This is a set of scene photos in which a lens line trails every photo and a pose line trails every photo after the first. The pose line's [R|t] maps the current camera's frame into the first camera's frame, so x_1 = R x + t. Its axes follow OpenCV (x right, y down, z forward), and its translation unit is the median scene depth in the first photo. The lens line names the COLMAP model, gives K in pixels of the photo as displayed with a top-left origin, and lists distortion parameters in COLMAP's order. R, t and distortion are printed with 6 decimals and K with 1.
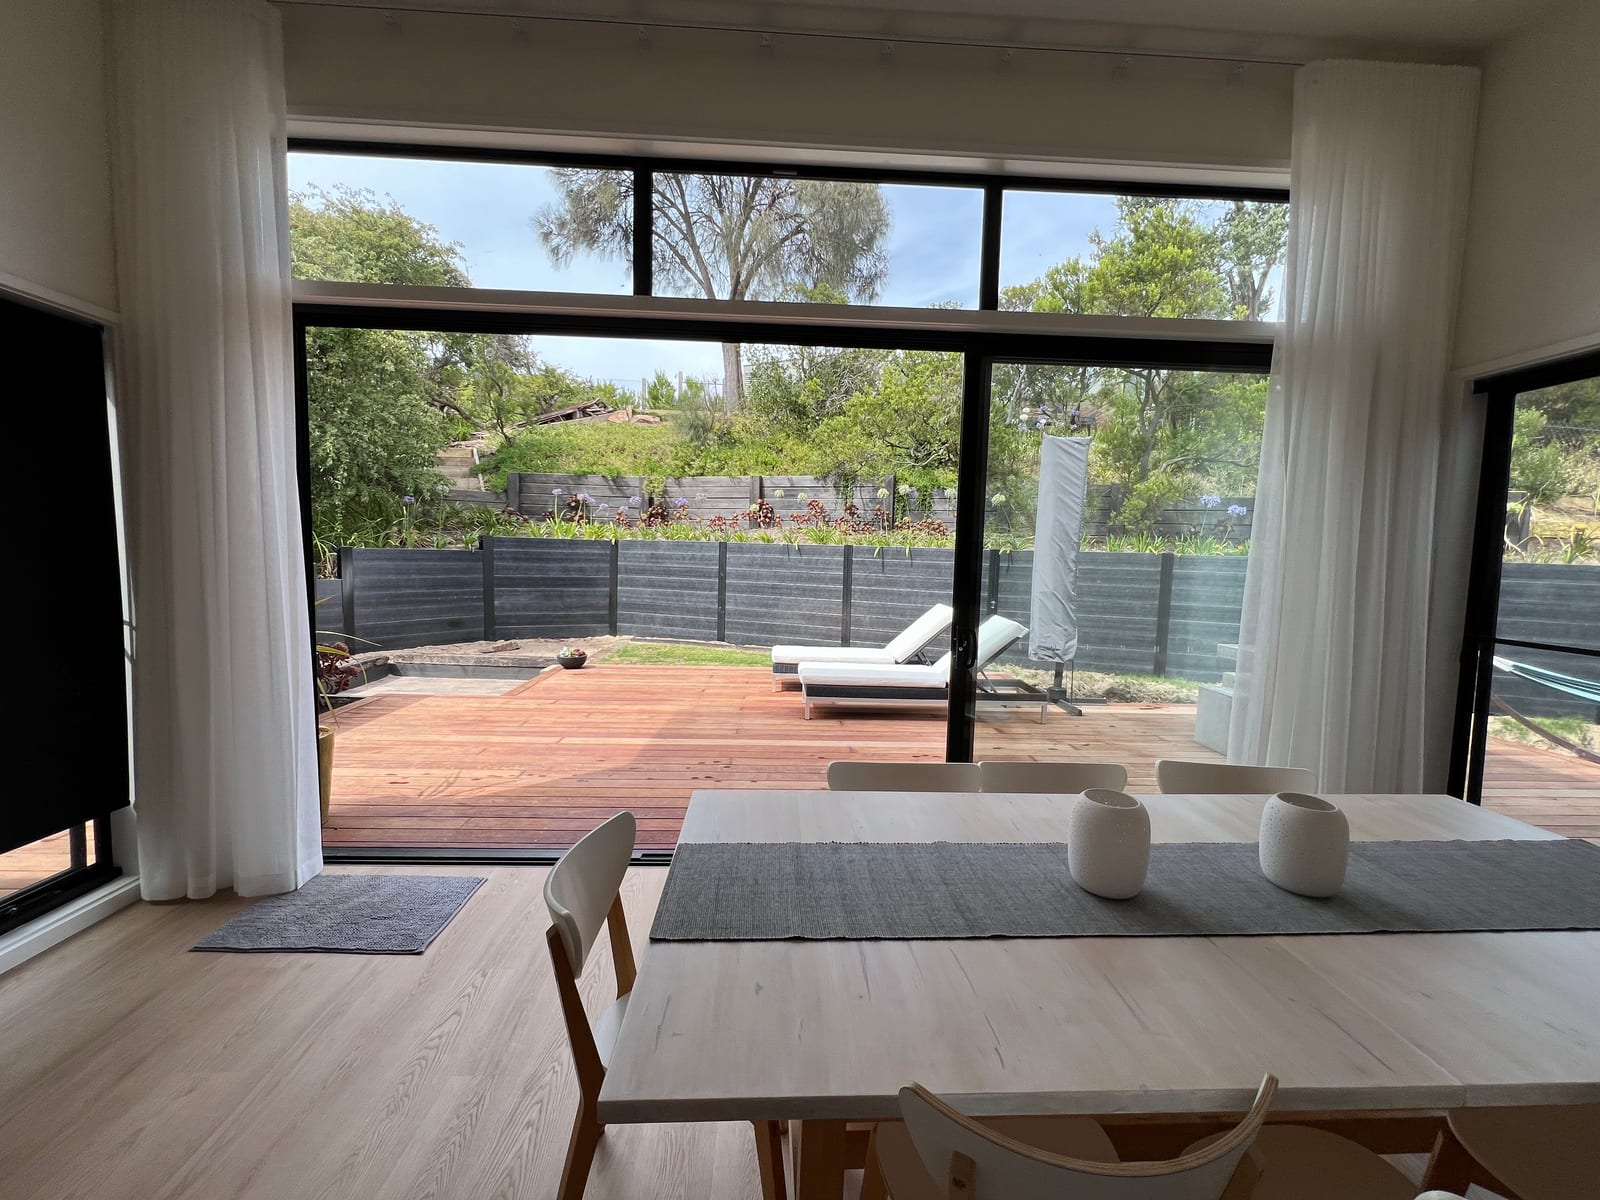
lens RADIAL K [[649.5, 0, 800.3], [0, 649.5, 604.3], [0, 0, 1]] dist [-0.002217, 0.000213]
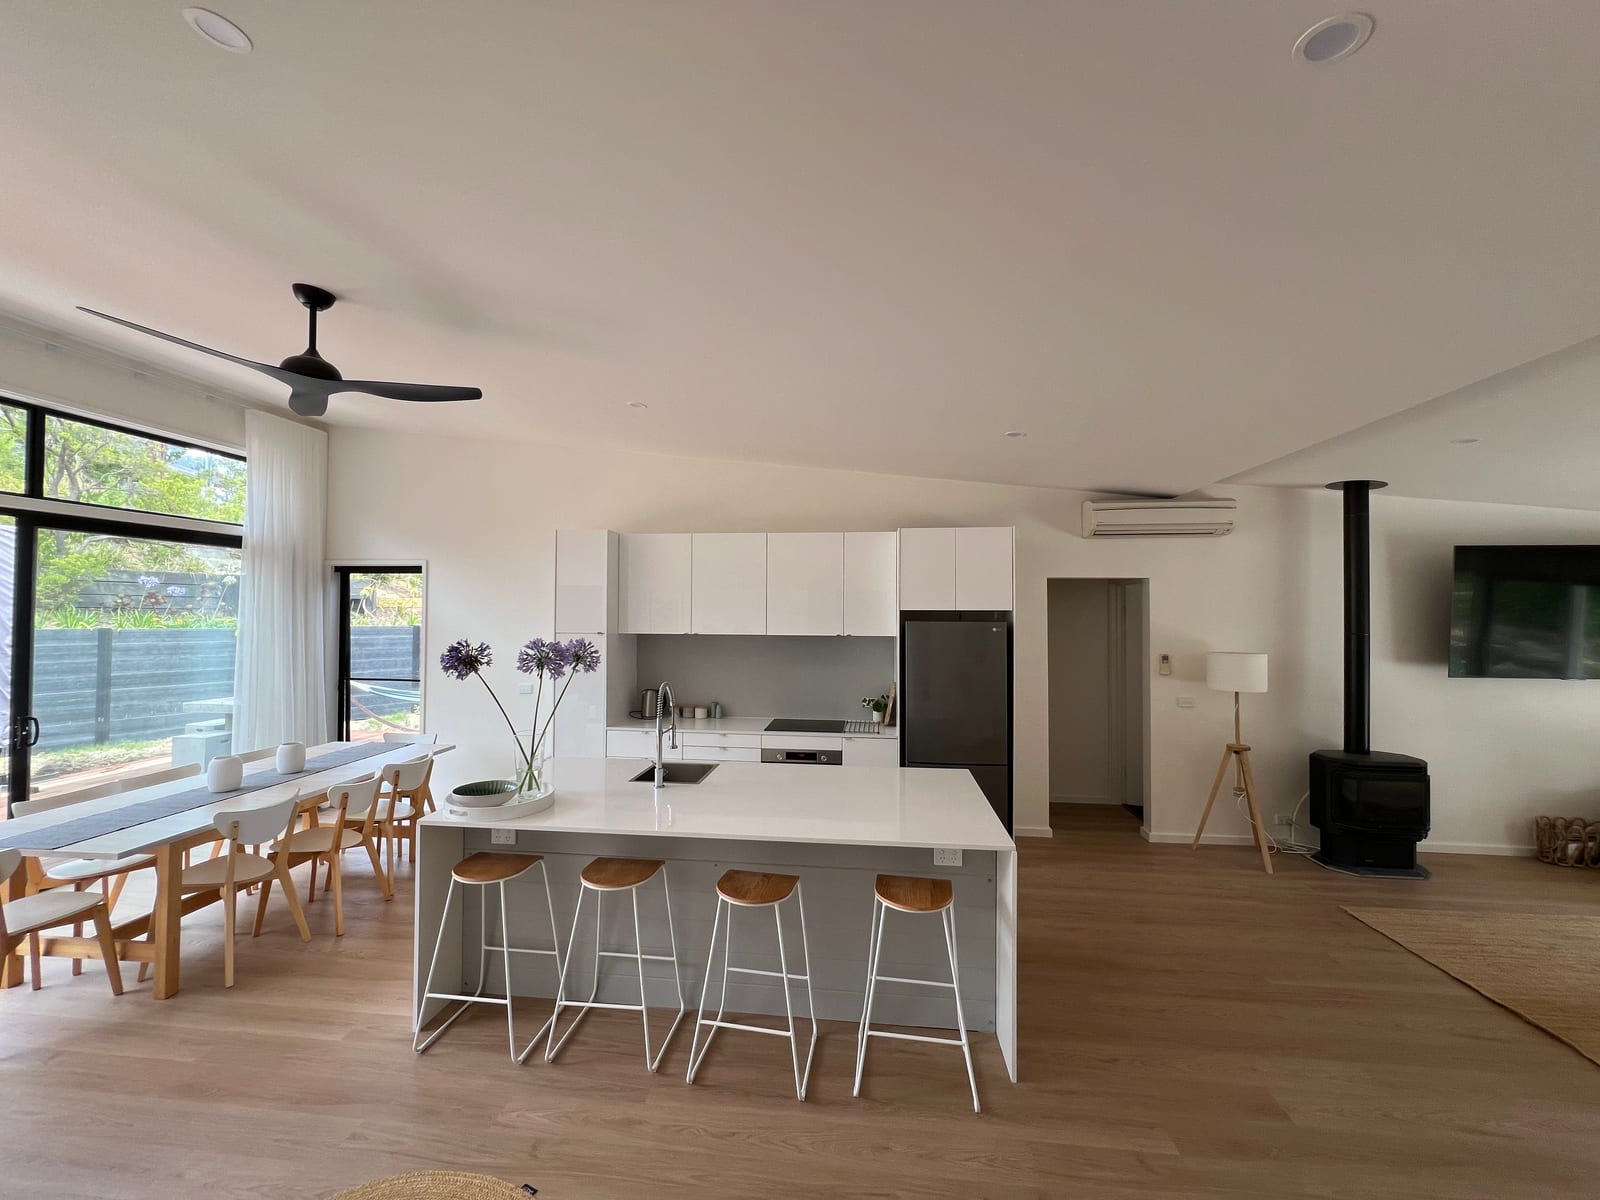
lens RADIAL K [[649.5, 0, 800.3], [0, 649.5, 604.3], [0, 0, 1]] dist [-0.002217, 0.000213]
pose [[0.163881, -0.013838, 0.986383, -0.367094], [0.079429, 0.996840, 0.000788, -0.033053], [-0.983277, 0.078218, 0.164462, -0.379447]]
